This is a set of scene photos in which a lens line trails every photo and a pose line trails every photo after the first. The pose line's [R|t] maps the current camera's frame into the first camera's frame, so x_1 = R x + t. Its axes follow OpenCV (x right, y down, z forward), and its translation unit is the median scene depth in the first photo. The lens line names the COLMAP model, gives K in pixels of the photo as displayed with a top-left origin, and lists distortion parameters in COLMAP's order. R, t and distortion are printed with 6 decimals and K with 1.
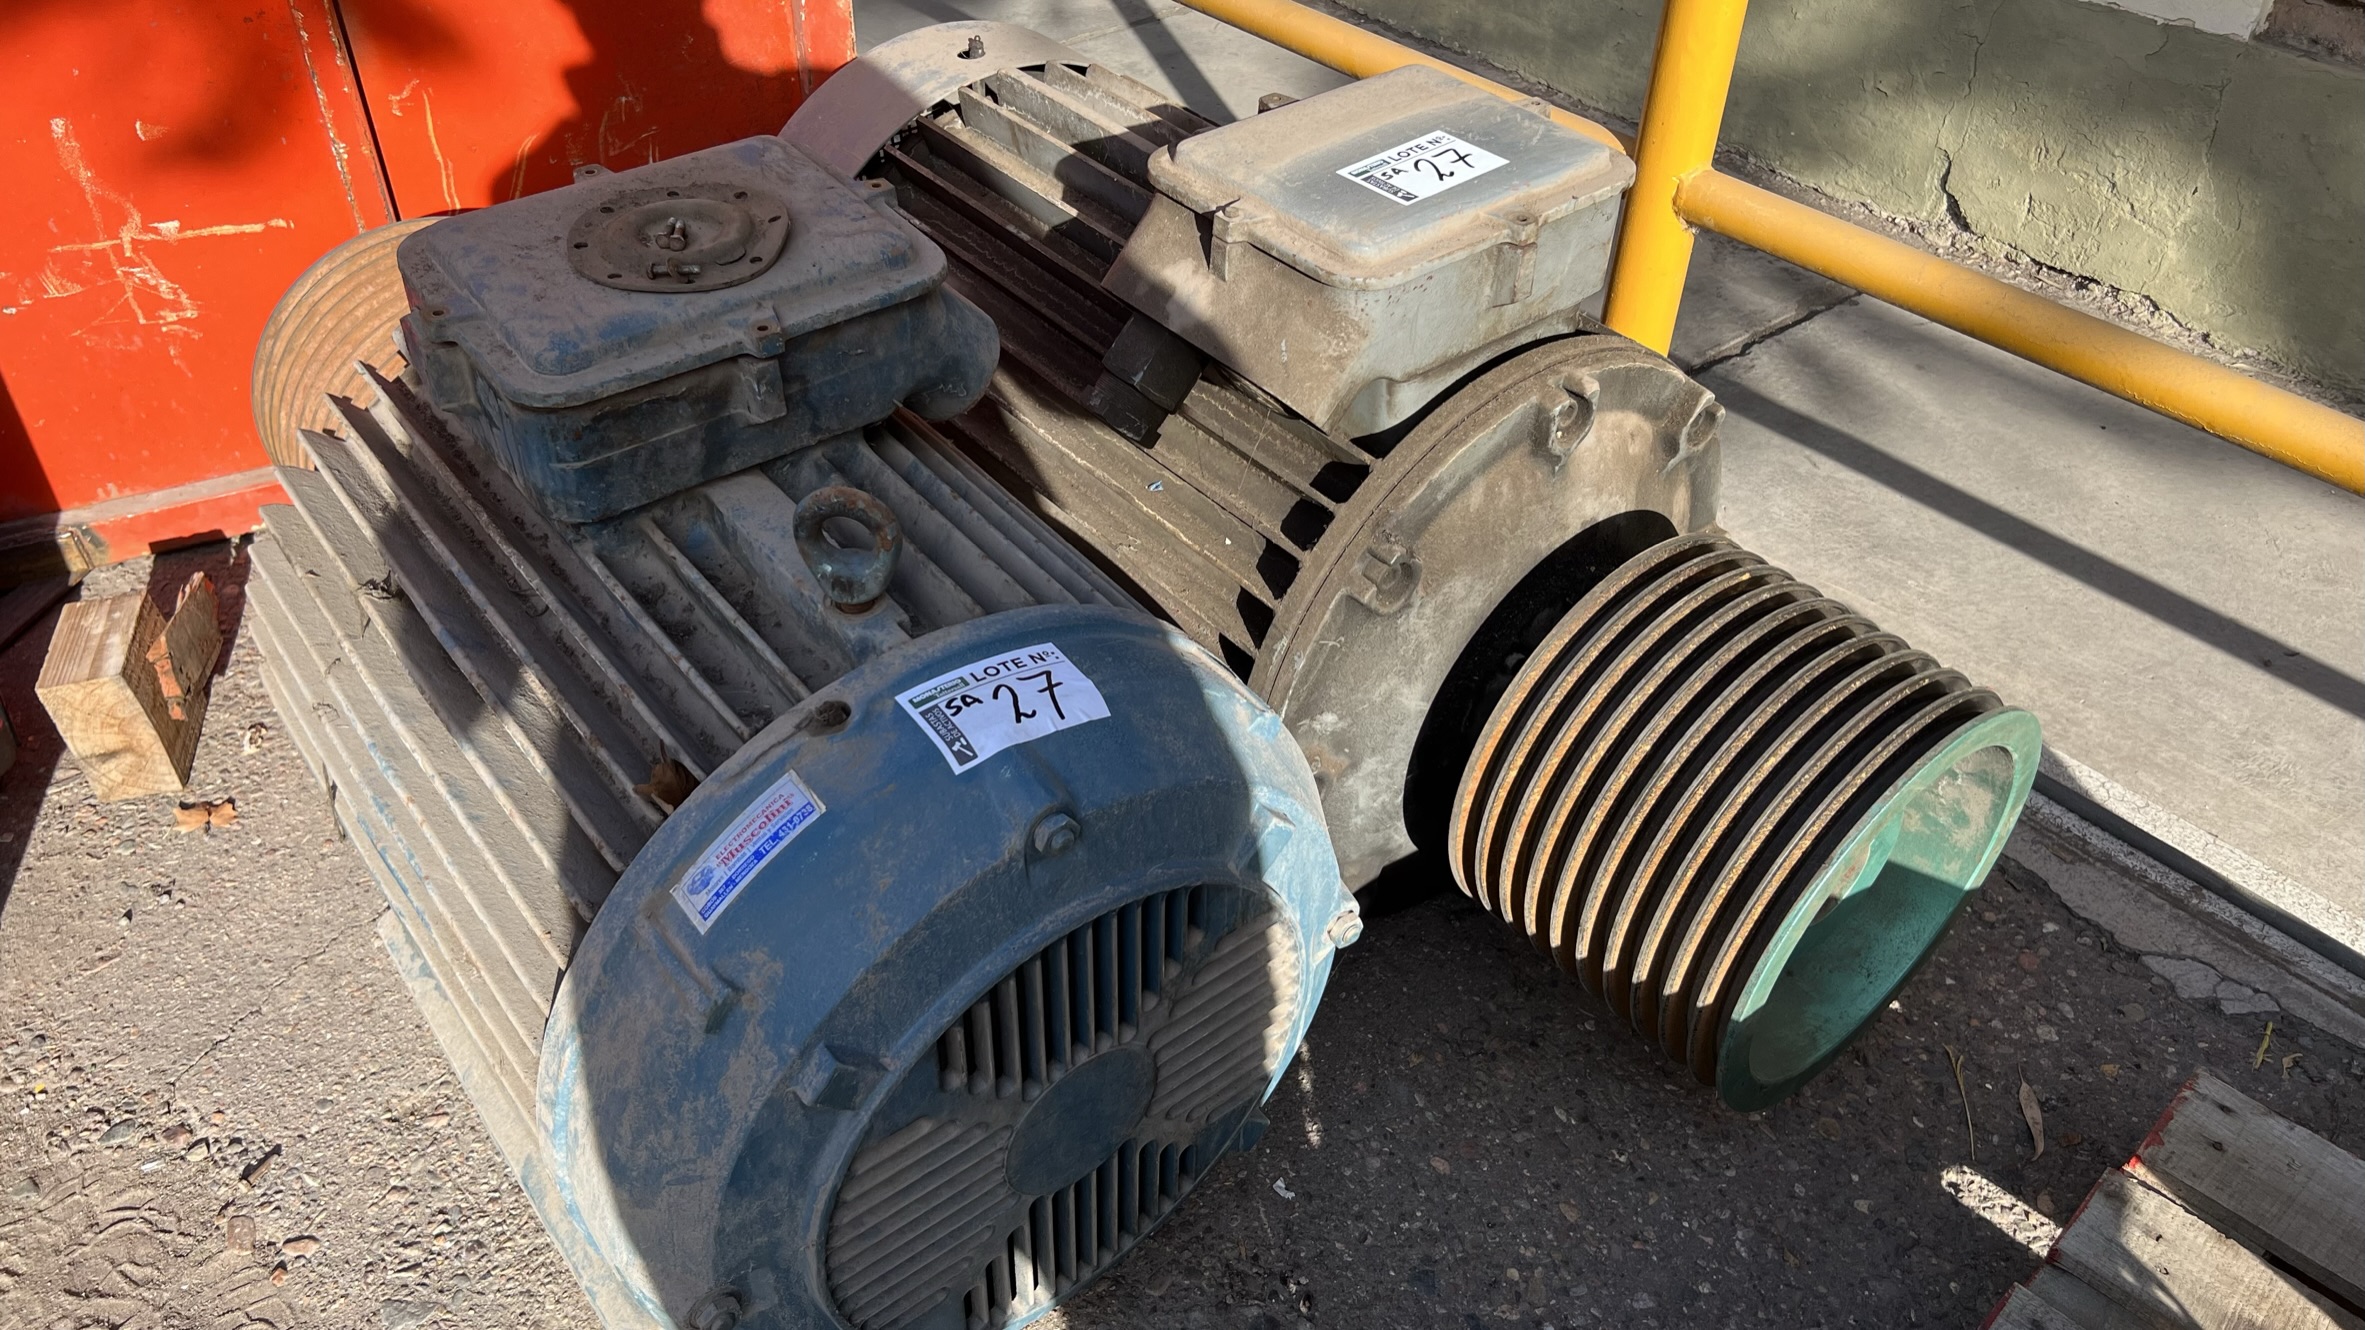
lens RADIAL K [[1784.2, 0, 1182.5], [0, 1784.2, 665.0], [0, 0, 1]] dist [0.043032, -0.042504]
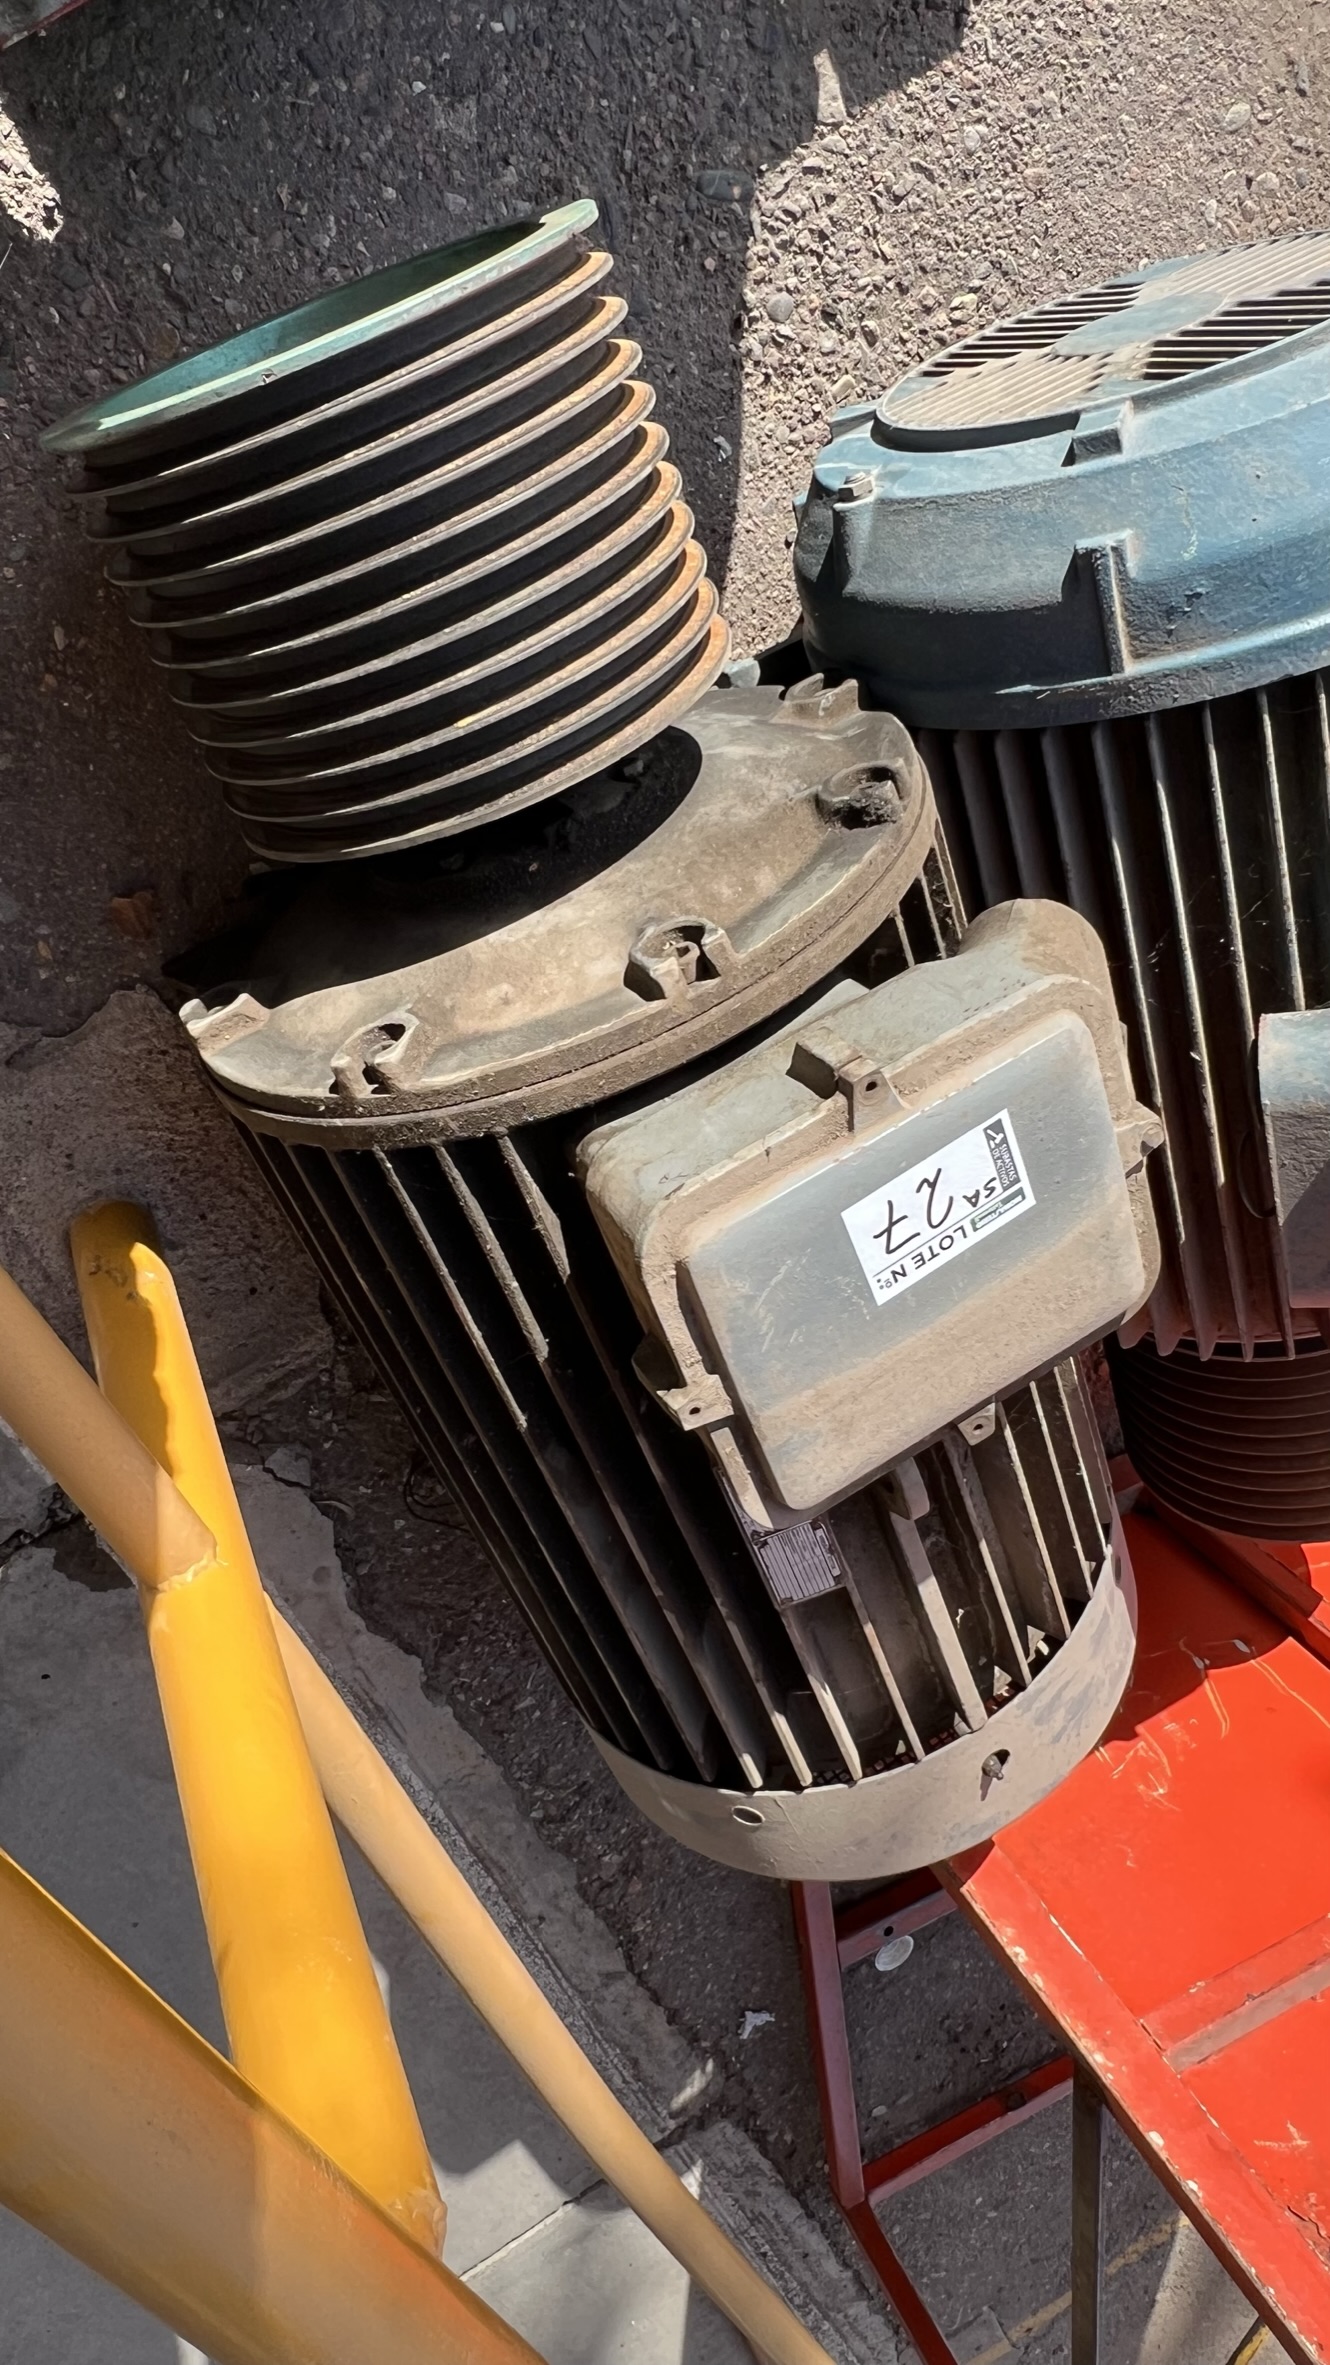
lens RADIAL K [[1667.1, 0, 620.0], [0, 1667.1, 1172.2], [0, 0, 1]] dist [-0.003829, 0.006512]
pose [[-0.869069, -0.103860, -0.483665, 0.537189], [-0.129250, -0.896079, 0.424661, -0.492983], [-0.477507, 0.431574, 0.765331, 0.467716]]
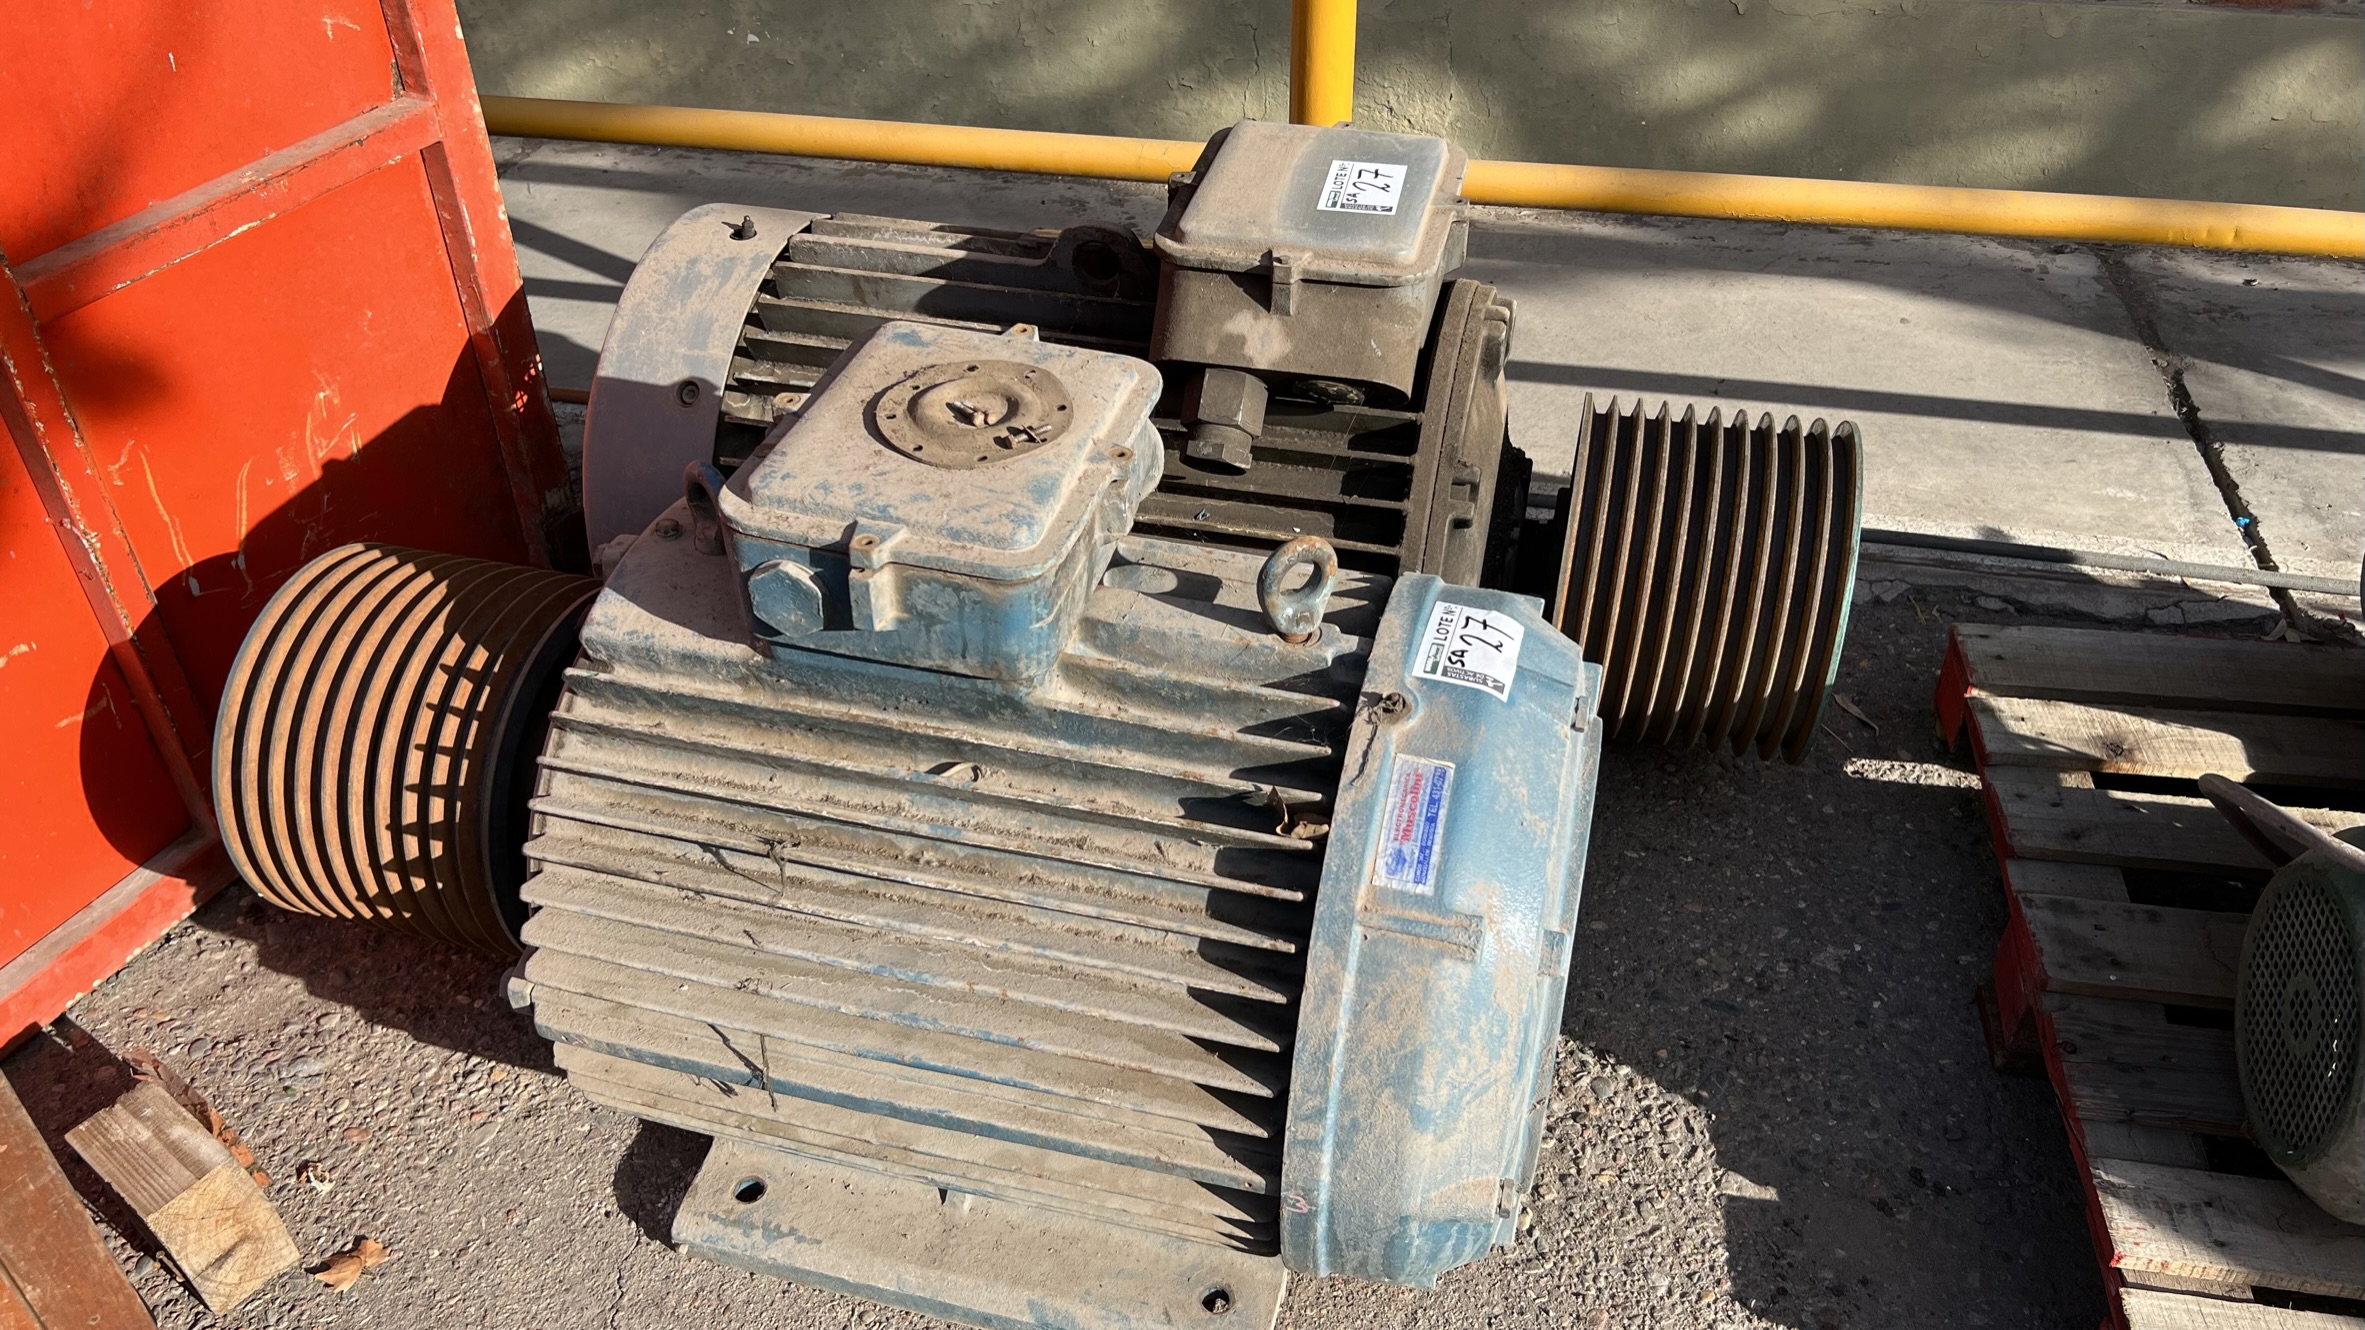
lens RADIAL K [[1784.2, 0, 1182.5], [0, 1784.2, 665.0], [0, 0, 1]] dist [0.043032, -0.042504]
pose [[0.796979, -0.388921, 0.462131, -0.615837], [0.403915, 0.912039, 0.070975, -0.100768], [-0.449085, 0.130096, 0.883967, -0.014187]]
